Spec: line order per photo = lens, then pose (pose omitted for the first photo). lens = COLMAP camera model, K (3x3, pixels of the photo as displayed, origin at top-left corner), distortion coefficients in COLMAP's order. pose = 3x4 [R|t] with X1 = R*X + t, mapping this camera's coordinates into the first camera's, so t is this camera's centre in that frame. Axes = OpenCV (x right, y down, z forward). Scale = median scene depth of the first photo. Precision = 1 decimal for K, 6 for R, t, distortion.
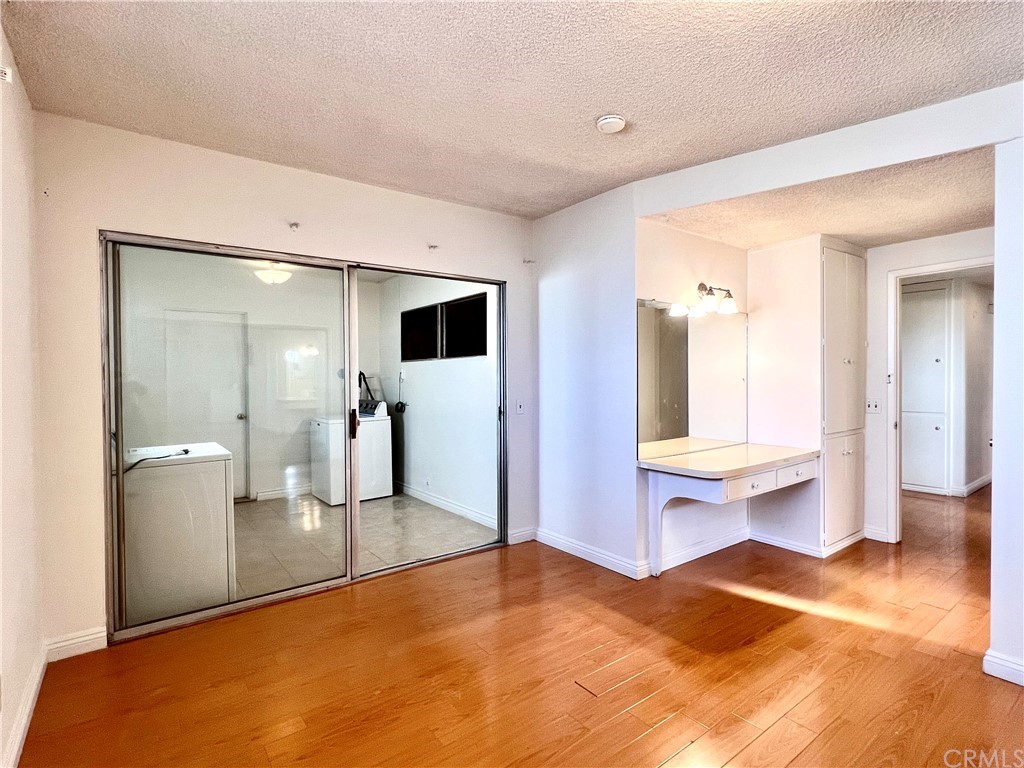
lens RADIAL K [[521.6, 0, 508.0], [0, 521.6, 384.9], [0, 0, 1]] dist [0.005670, -0.000327]
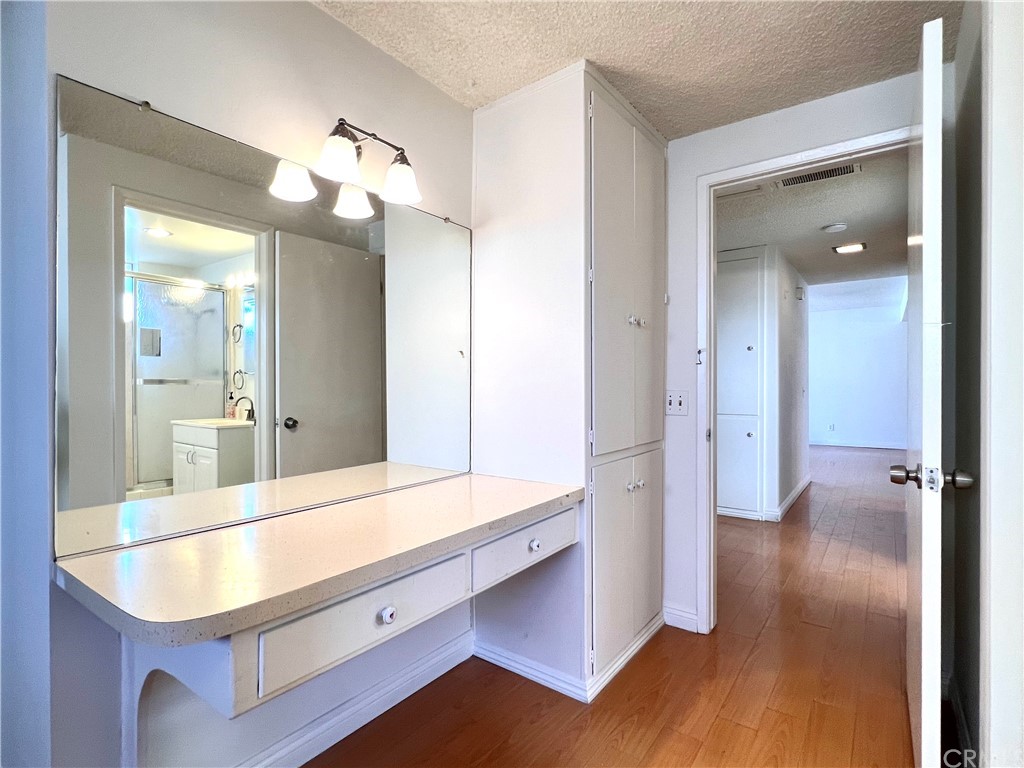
lens RADIAL K [[521.6, 0, 514.4], [0, 521.6, 385.8], [0, 0, 1]] dist [0.005670, -0.000327]
pose [[0.956880, 0.008113, 0.290369, 0.361401], [-0.004217, 0.999893, -0.014039, 0.031057], [-0.290451, 0.012209, 0.956812, 0.501572]]
